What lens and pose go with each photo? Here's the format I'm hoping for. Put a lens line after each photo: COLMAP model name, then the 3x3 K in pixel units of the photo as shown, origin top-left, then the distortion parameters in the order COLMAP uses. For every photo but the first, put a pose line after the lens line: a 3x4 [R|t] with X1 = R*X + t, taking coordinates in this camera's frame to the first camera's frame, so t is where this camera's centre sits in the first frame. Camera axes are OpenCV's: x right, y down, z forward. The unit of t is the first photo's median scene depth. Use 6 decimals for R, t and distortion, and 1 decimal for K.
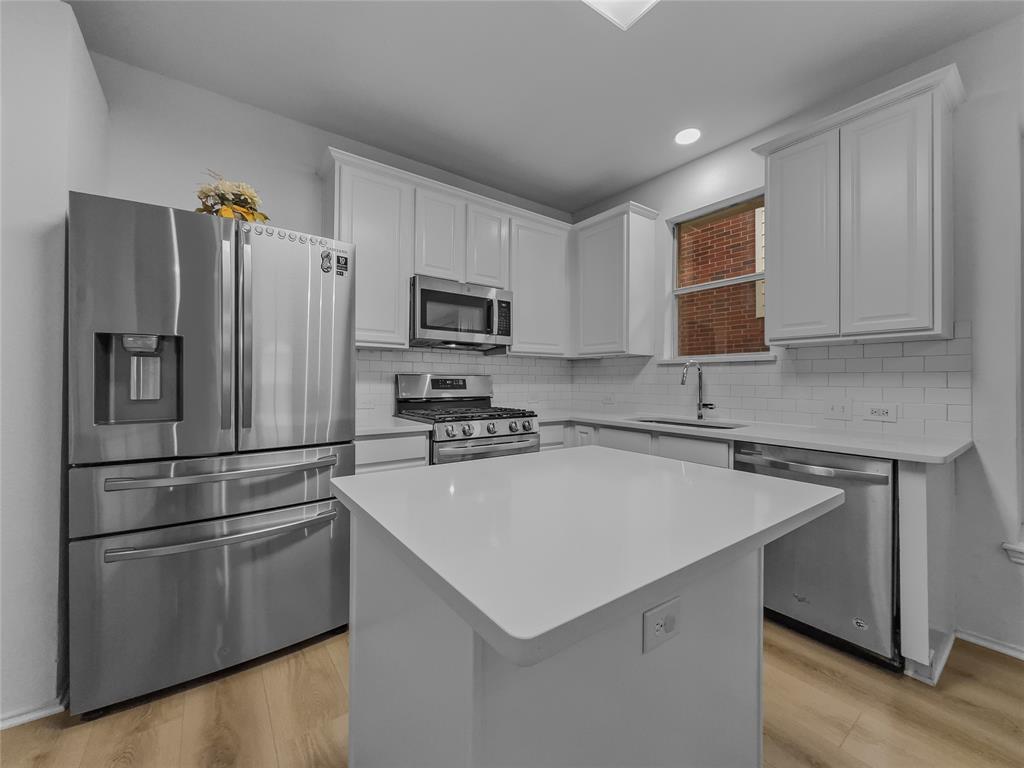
lens RADIAL K [[414.7, 0, 512.5], [0, 414.7, 372.6], [0, 0, 1]] dist [0.001702, 0.000191]
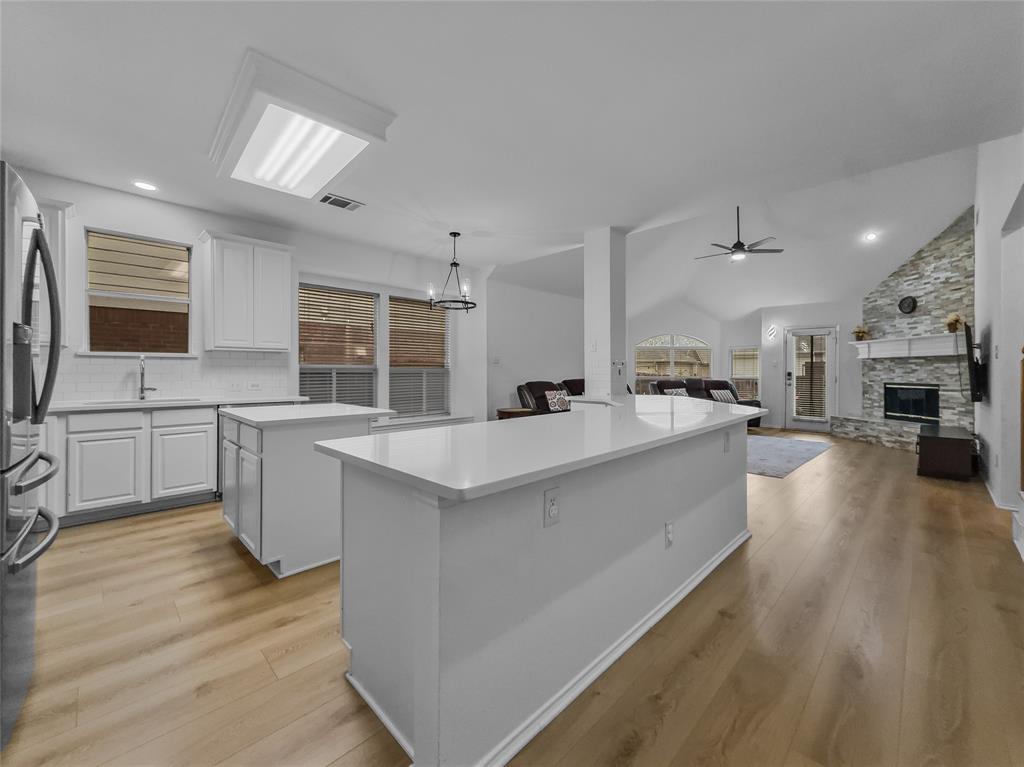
lens RADIAL K [[419.4, 0, 511.5], [0, 419.4, 373.2], [0, 0, 1]] dist [0.000249, -0.000024]
pose [[-0.147846, -0.008418, 0.988975, -1.046957], [-0.020748, 0.999770, 0.005409, -0.002562], [-0.988793, -0.019720, -0.147987, 0.041912]]
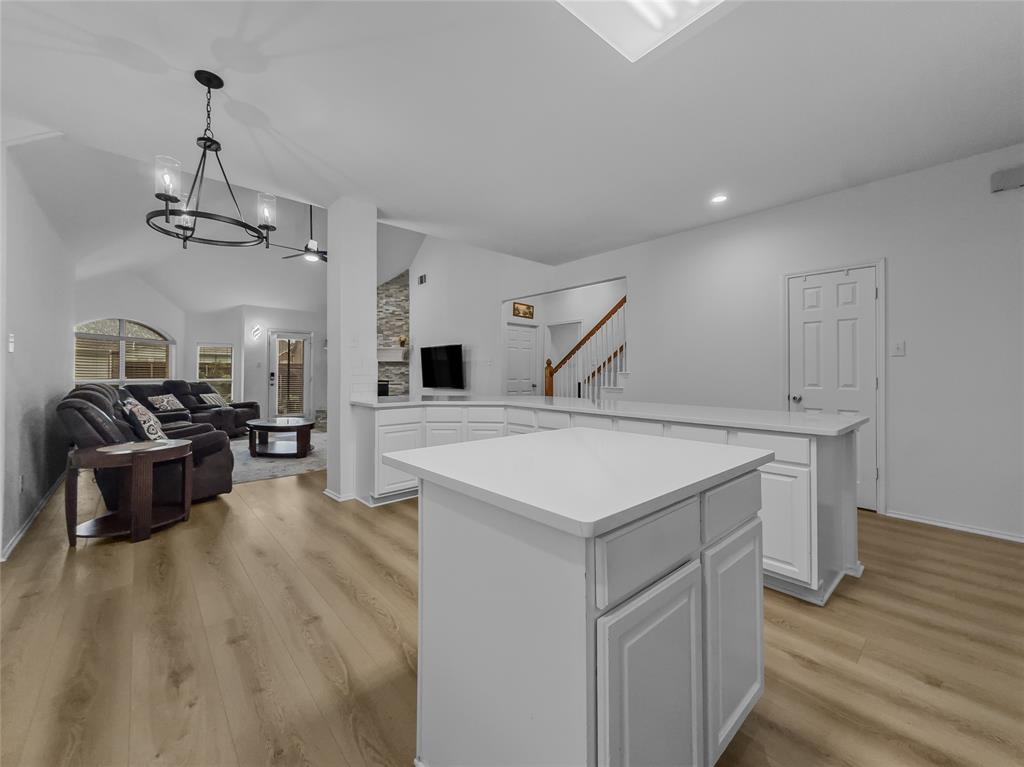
lens RADIAL K [[414.7, 0, 512.5], [0, 414.7, 372.1], [0, 0, 1]] dist [0.001702, 0.000191]
pose [[-0.995247, -0.006514, -0.097165, 0.192491], [-0.004364, 0.999741, -0.022320, 0.024072], [0.097285, -0.021790, -0.995018, 0.874087]]
